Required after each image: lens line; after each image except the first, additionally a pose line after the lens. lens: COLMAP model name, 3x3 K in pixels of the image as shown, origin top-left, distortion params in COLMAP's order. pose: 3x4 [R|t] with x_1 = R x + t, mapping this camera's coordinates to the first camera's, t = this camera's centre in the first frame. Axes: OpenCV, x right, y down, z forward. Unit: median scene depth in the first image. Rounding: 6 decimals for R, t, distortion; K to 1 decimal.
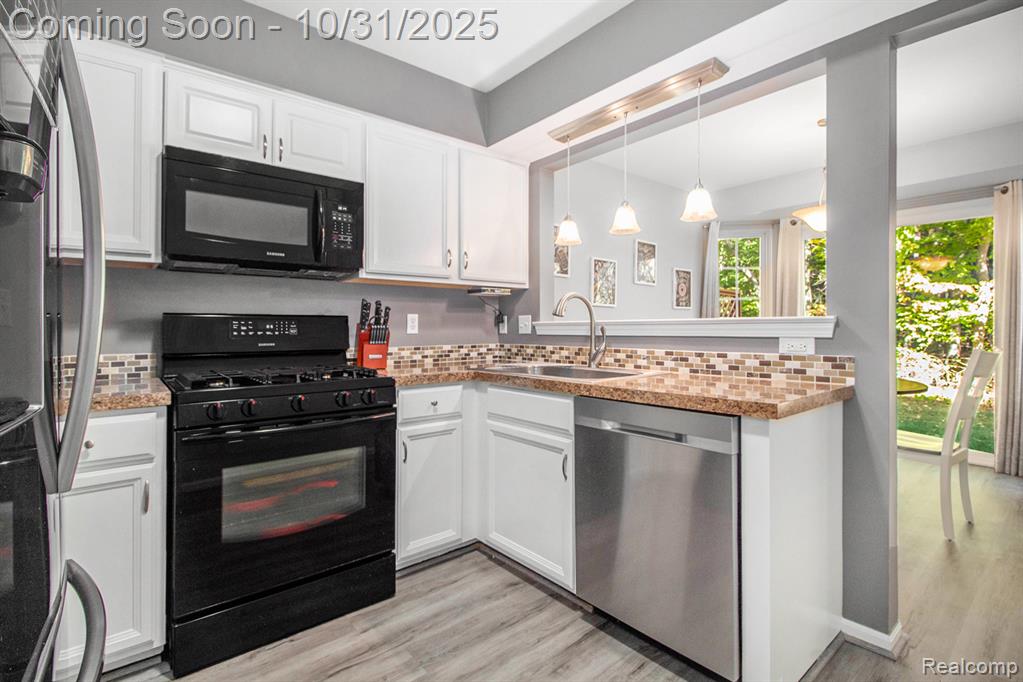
lens RADIAL K [[491.6, 0, 513.0], [0, 491.6, 339.5], [0, 0, 1]] dist [-0.012928, 0.001194]
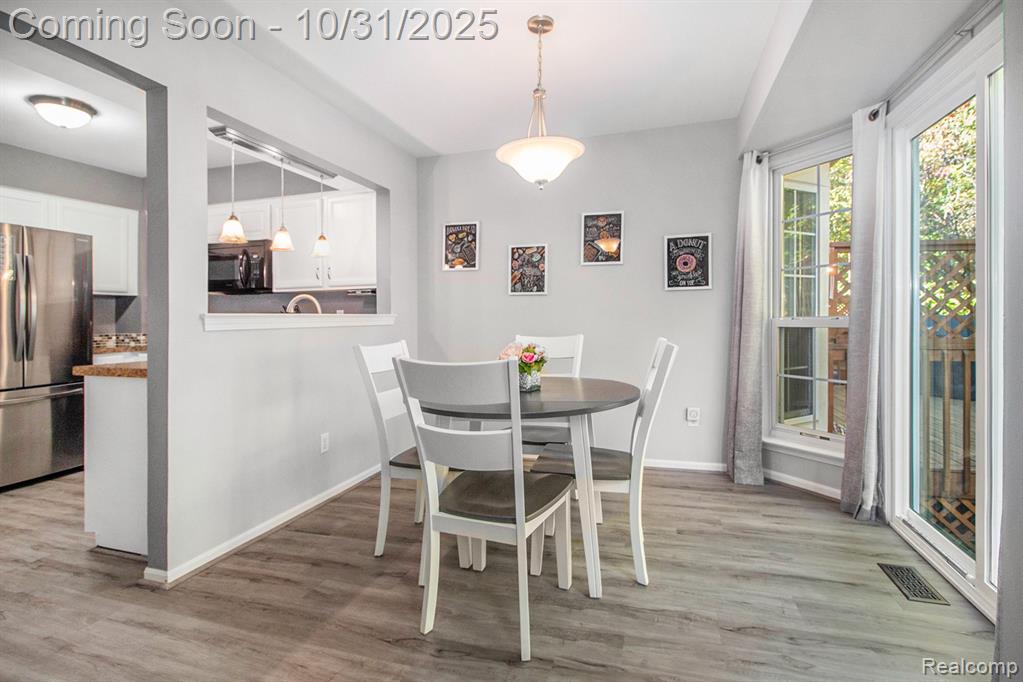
lens RADIAL K [[491.6, 0, 518.1], [0, 491.6, 328.4], [0, 0, 1]] dist [-0.012928, 0.001194]
pose [[0.555725, 0.001529, -0.831365, 1.484669], [-0.011038, 0.999924, -0.005540, 0.006181], [0.831293, 0.012255, 0.555699, 0.693627]]
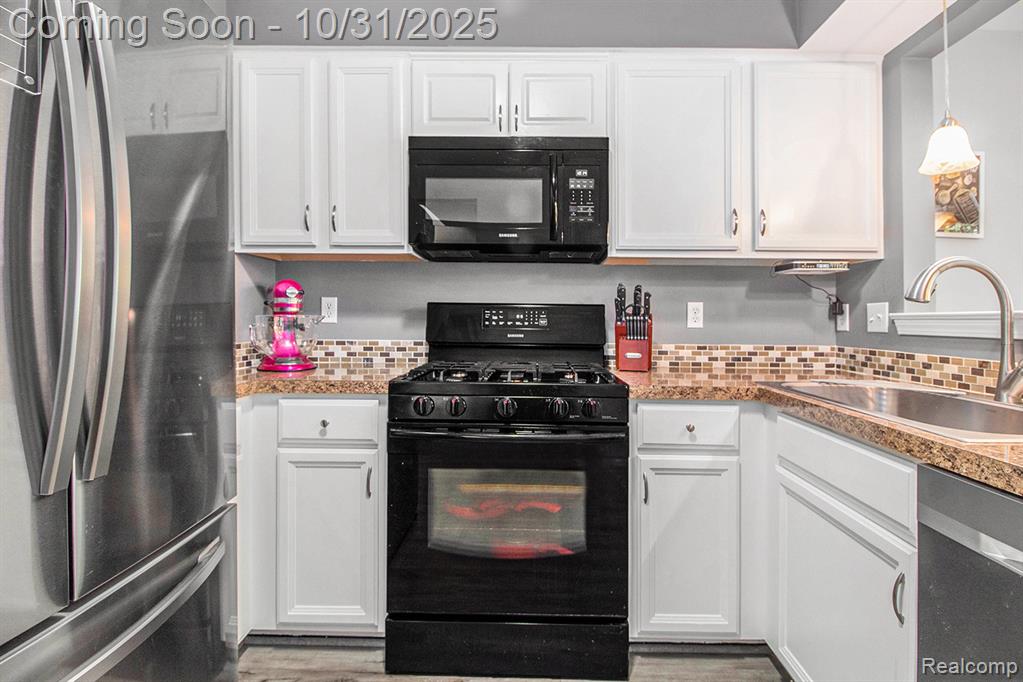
lens RADIAL K [[491.6, 0, 536.4], [0, 491.6, 319.5], [0, 0, 1]] dist [-0.012928, 0.001194]
pose [[0.760946, 0.011971, -0.648705, 0.117148], [-0.028920, 0.999462, -0.015481, -0.006774], [0.648170, 0.030541, 0.760883, 0.301326]]
